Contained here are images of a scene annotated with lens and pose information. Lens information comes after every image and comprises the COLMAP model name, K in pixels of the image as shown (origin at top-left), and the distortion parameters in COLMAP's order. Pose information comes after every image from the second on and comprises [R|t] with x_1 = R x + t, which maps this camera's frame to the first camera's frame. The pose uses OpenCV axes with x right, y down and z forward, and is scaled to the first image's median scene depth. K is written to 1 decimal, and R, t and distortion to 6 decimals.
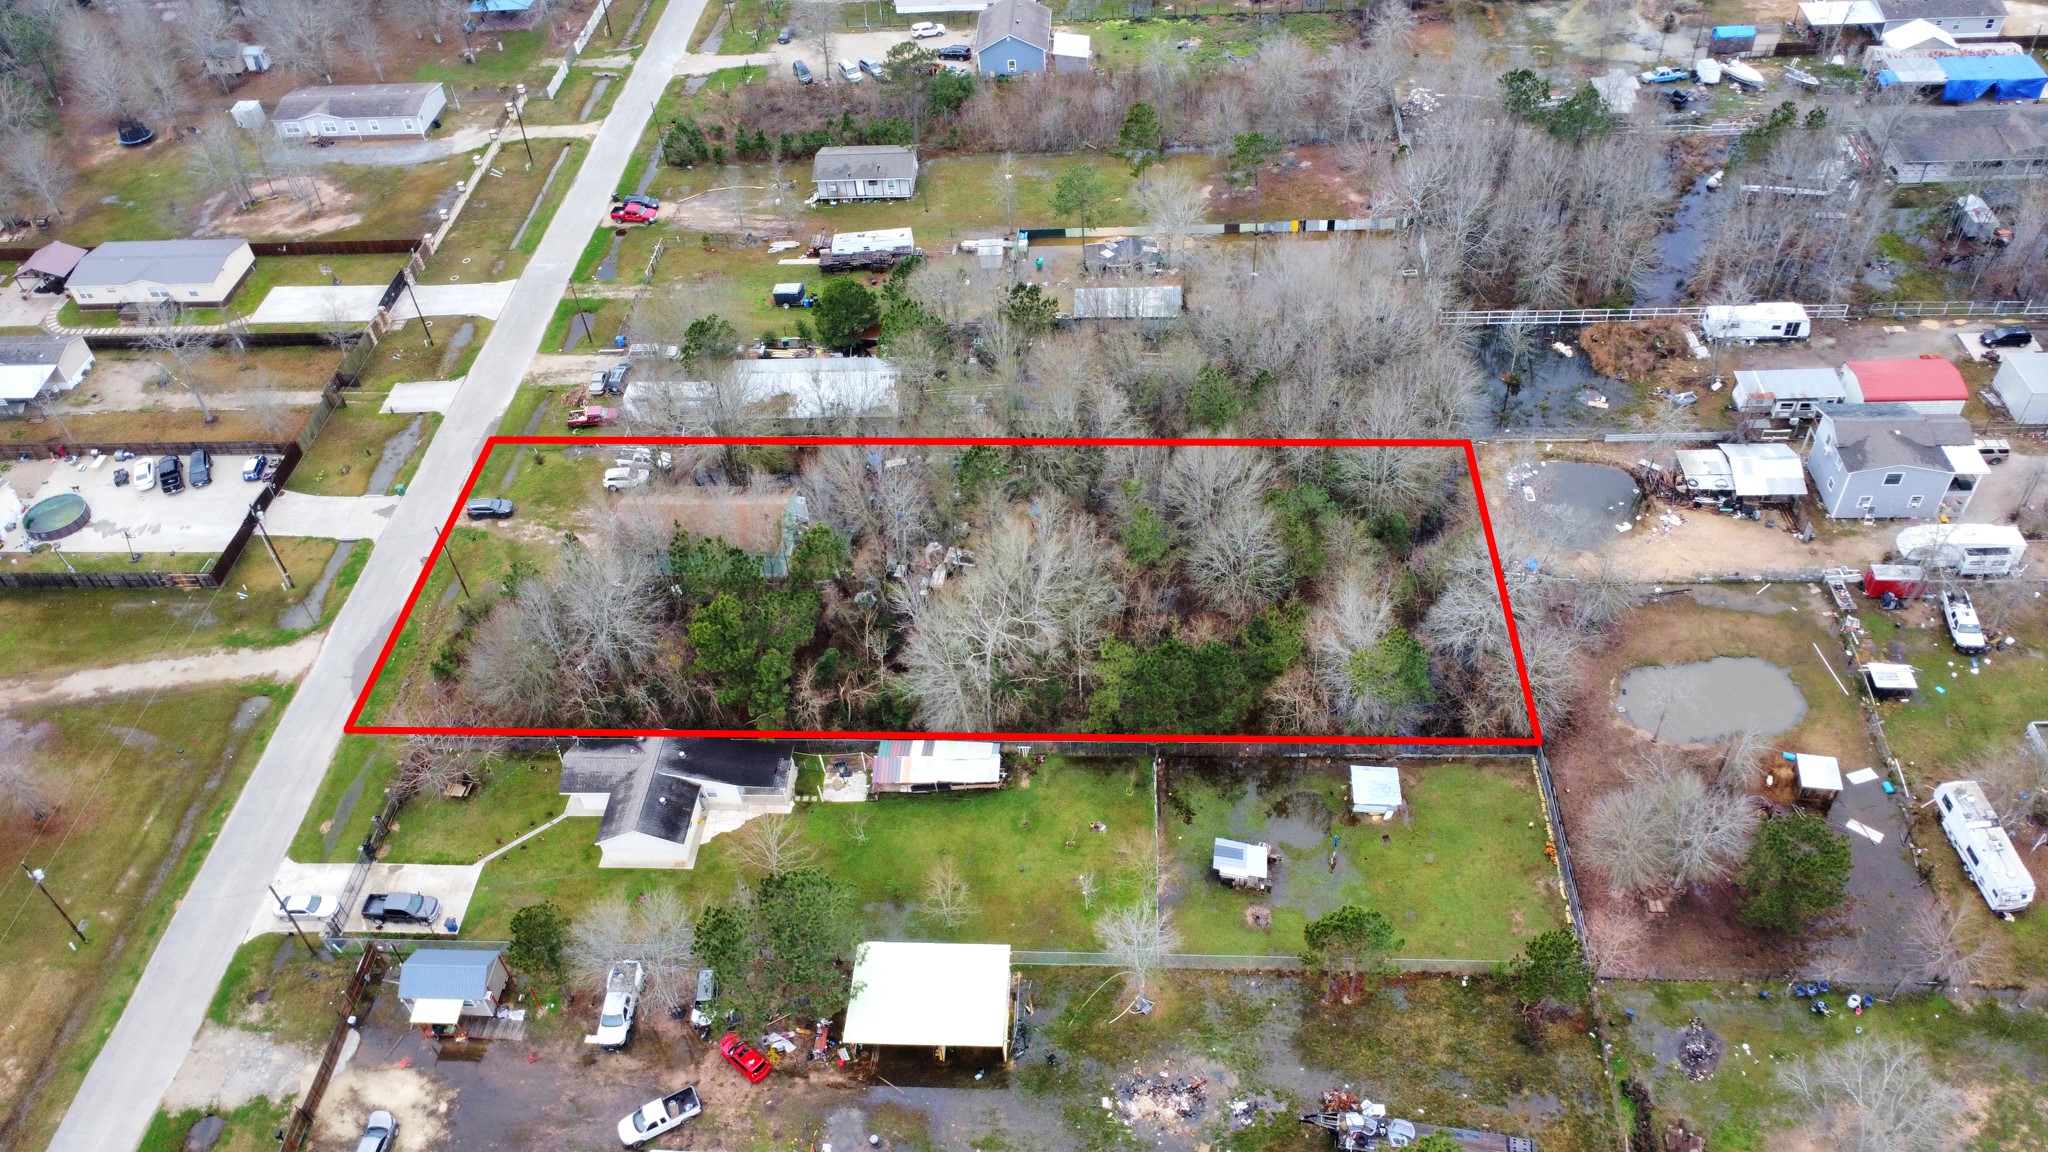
lens RADIAL K [[1530.0, 0, 1024.0], [0, 1530.0, 576.0], [0, 0, 1]] dist [-0.000028, 0.001979]
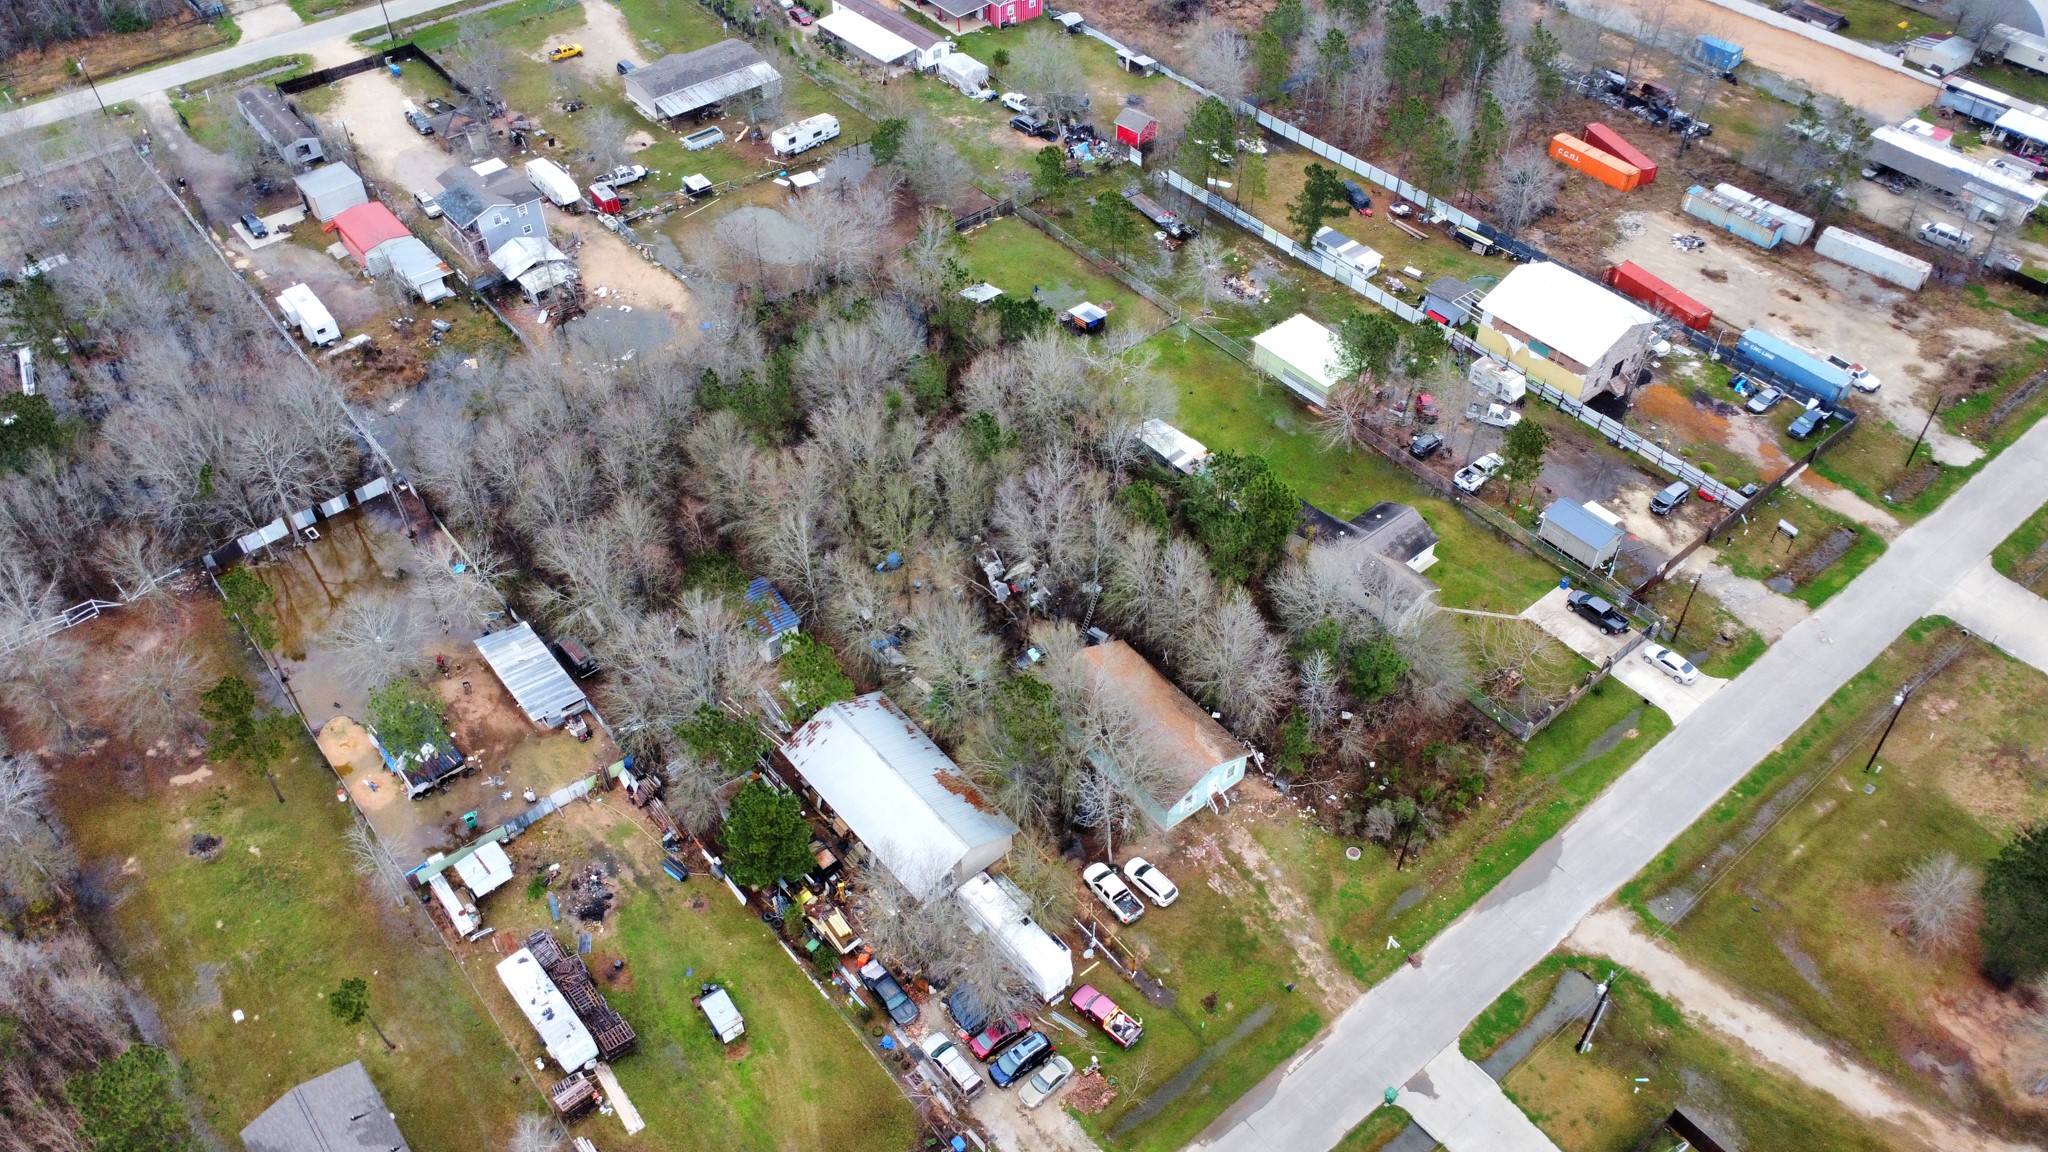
lens RADIAL K [[1530.0, 0, 1024.0], [0, 1530.0, 576.0], [0, 0, 1]] dist [-0.000028, 0.001979]
pose [[-0.683026, -0.461022, 0.566511, -0.615223], [0.542791, 0.198601, 0.816048, -0.801521], [-0.488726, 0.864879, 0.114589, 0.854317]]
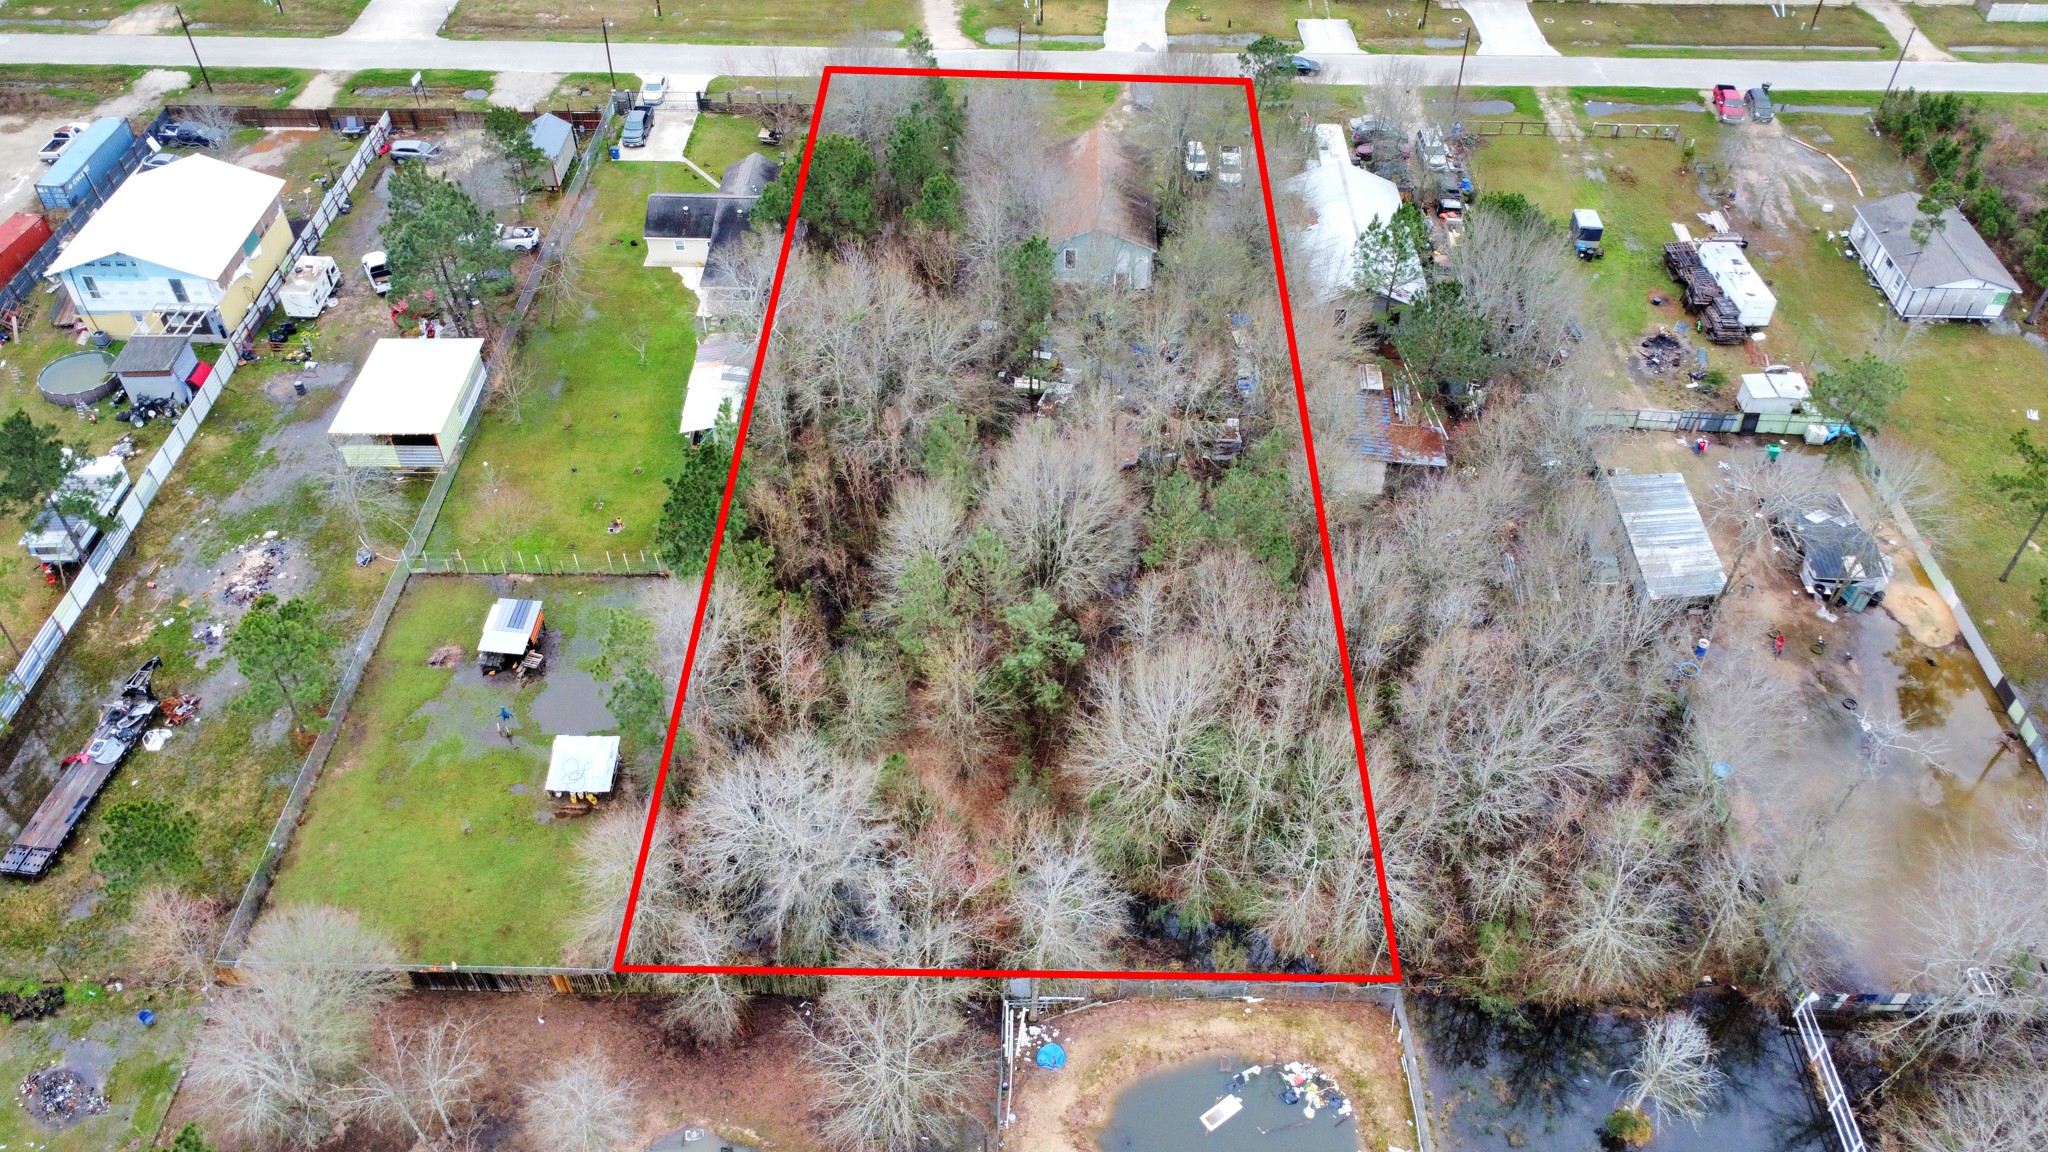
lens RADIAL K [[1530.0, 0, 1024.0], [0, 1530.0, 576.0], [0, 0, 1]] dist [-0.000028, 0.001979]
pose [[0.045363, 0.742493, -0.668316, 0.535750], [-0.699915, 0.500971, 0.509066, -0.342690], [0.712784, 0.444672, 0.542407, 0.585882]]
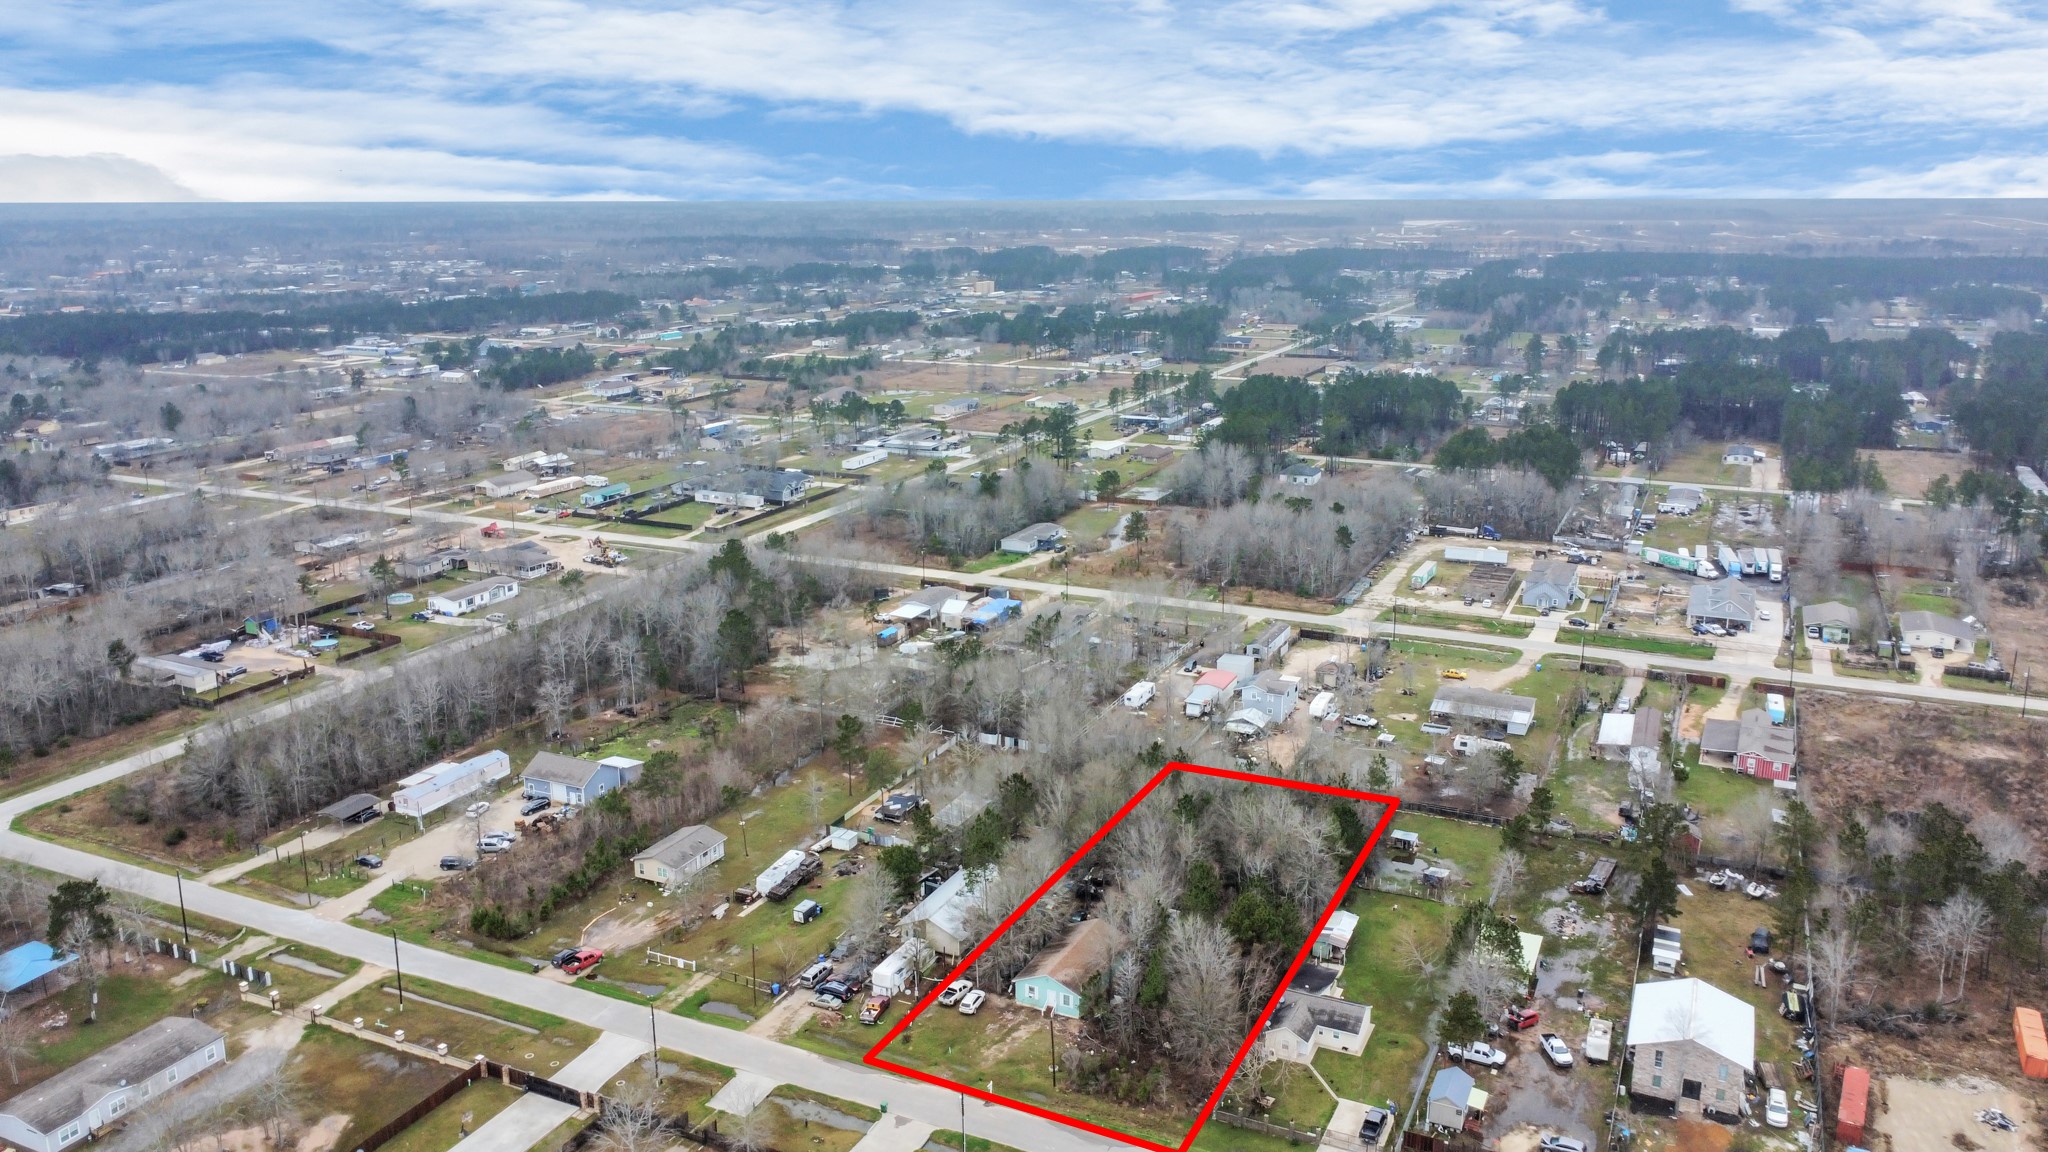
lens RADIAL K [[1508.7, 0, 1024.3], [0, 1508.7, 651.2], [0, 0, 1]] dist [0.000161, -0.000805]
pose [[0.364248, -0.214793, 0.906194, -1.357604], [0.631944, 0.771747, -0.071087, -0.178575], [-0.684083, 0.598557, 0.416844, 0.311213]]
